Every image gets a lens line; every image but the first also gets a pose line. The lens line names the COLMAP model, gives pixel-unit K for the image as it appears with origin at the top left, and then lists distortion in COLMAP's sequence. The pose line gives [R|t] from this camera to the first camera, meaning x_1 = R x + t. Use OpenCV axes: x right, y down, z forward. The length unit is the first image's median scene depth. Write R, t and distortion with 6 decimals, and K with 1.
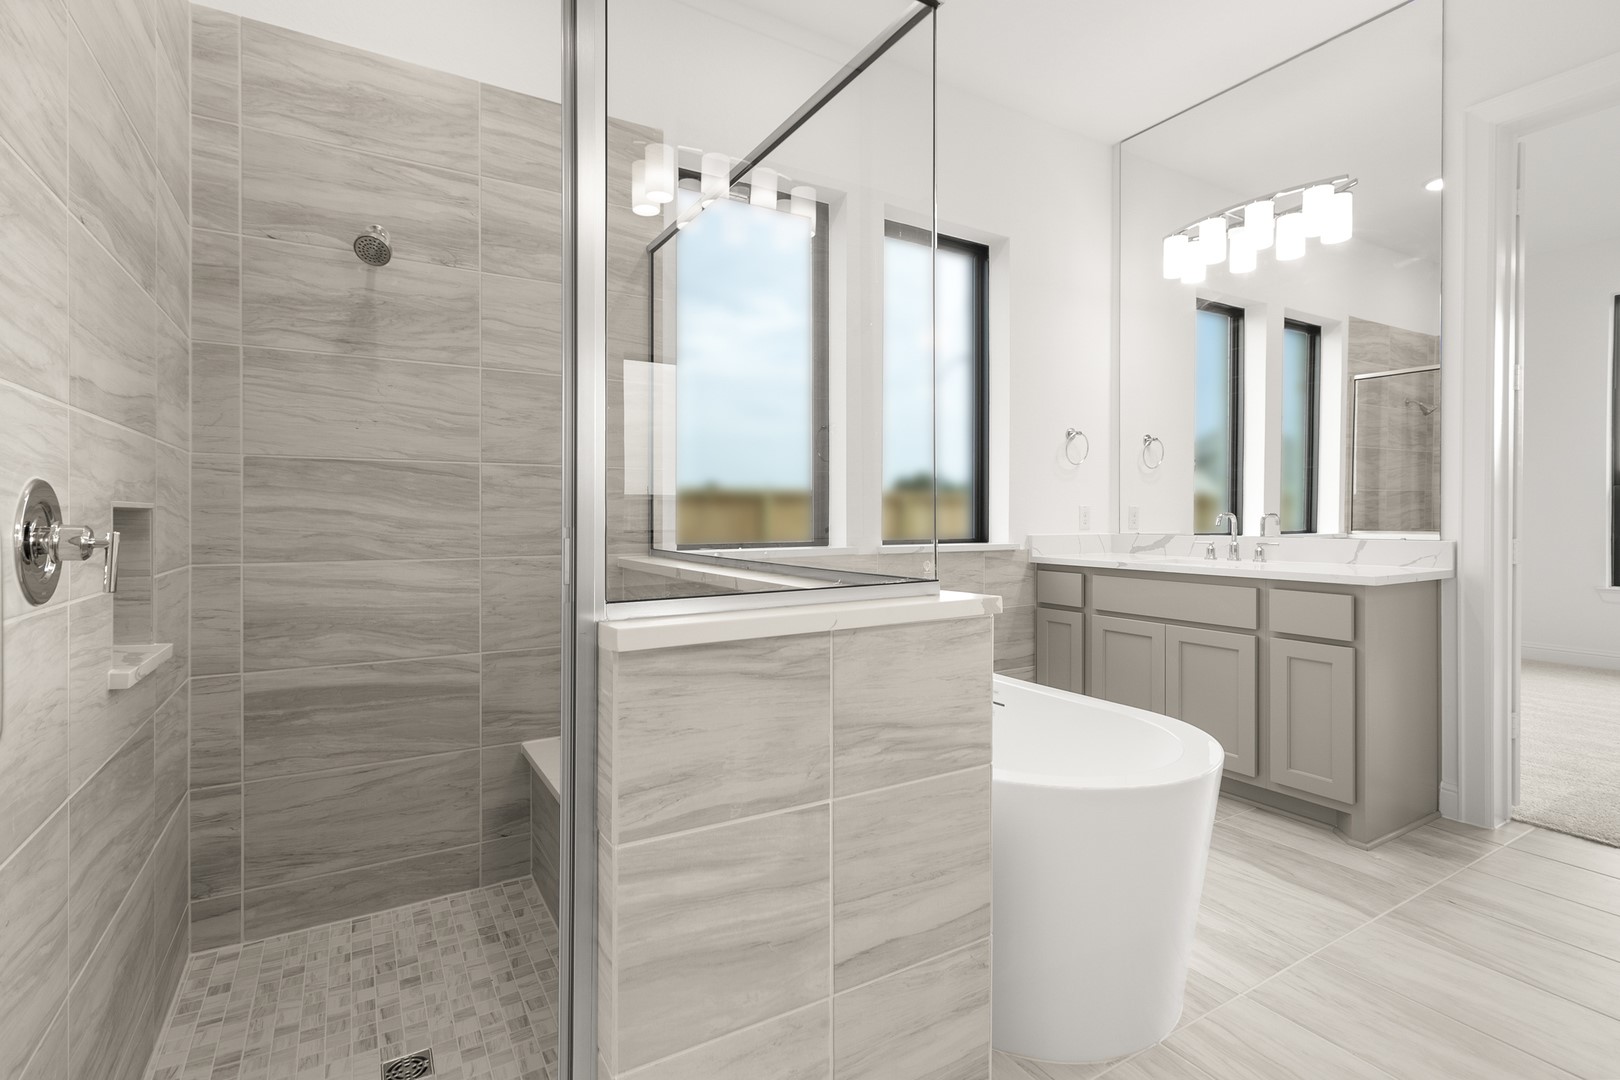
lens RADIAL K [[759.3, 0, 821.4], [0, 759.3, 532.2], [0, 0, 1]] dist [0.007311, -0.001246]
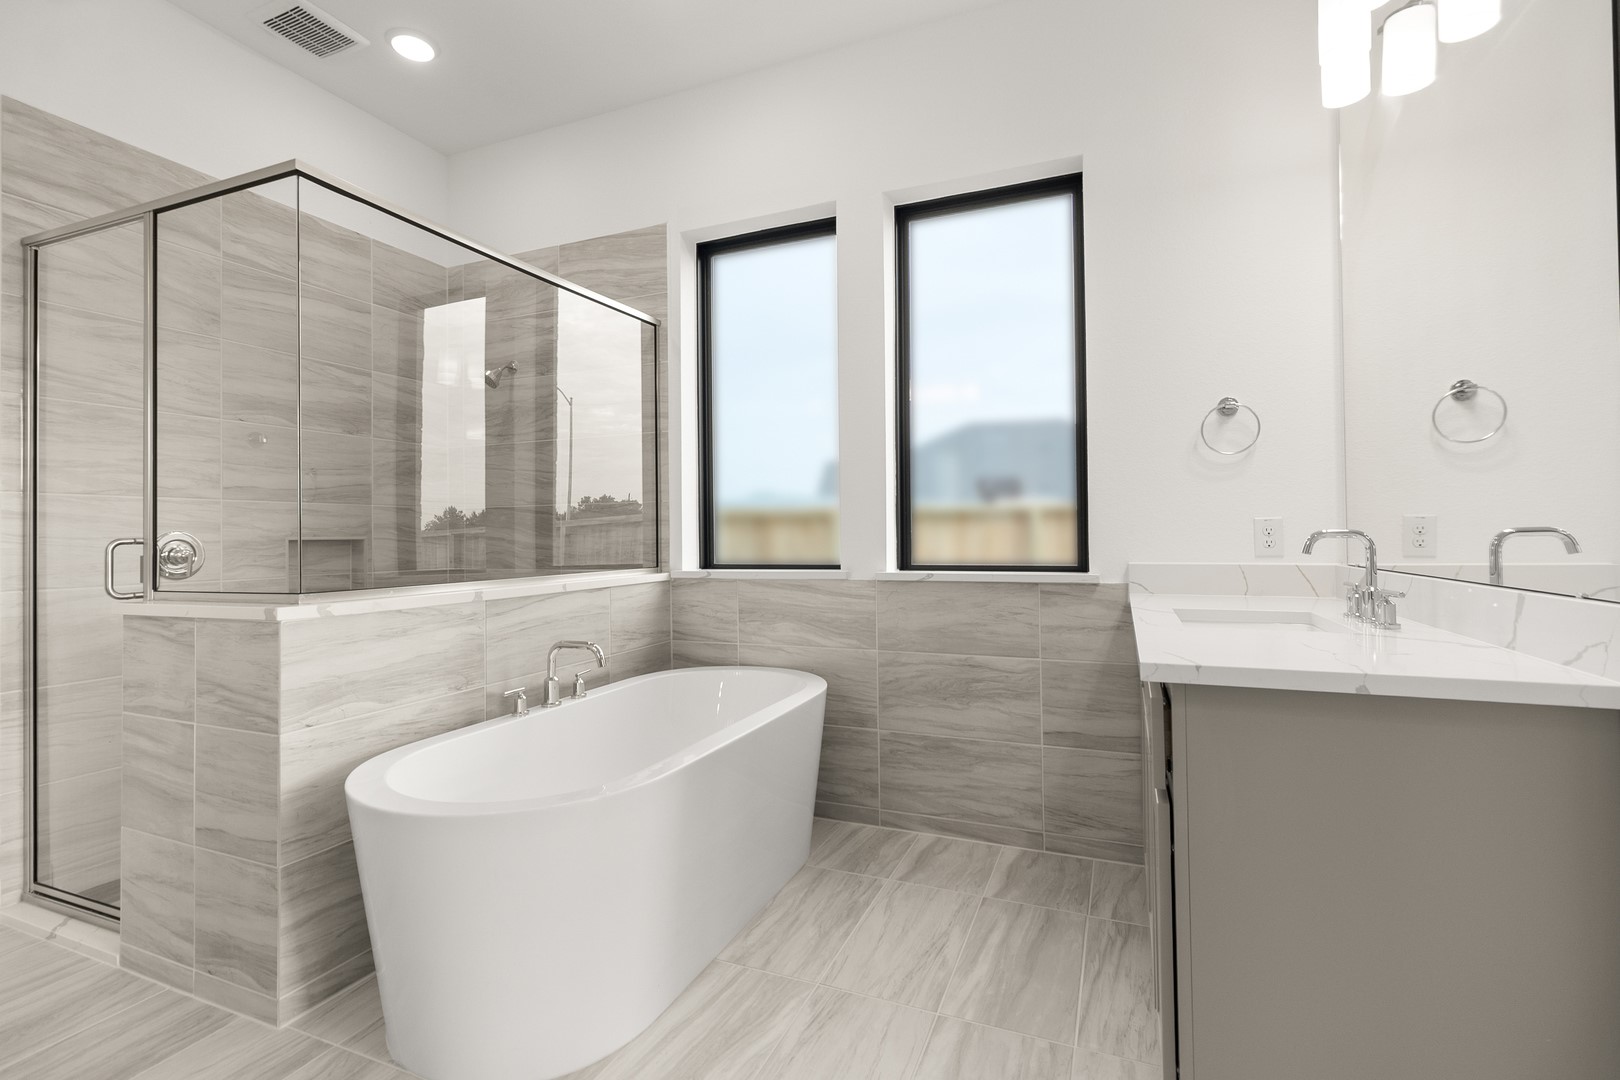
lens RADIAL K [[759.3, 0, 814.6], [0, 759.3, 532.9], [0, 0, 1]] dist [0.007311, -0.001246]
pose [[0.583274, -0.004698, -0.812262, 1.883173], [-0.008219, 0.999898, -0.011685, -0.038256], [0.812234, 0.013492, 0.583176, 1.006822]]
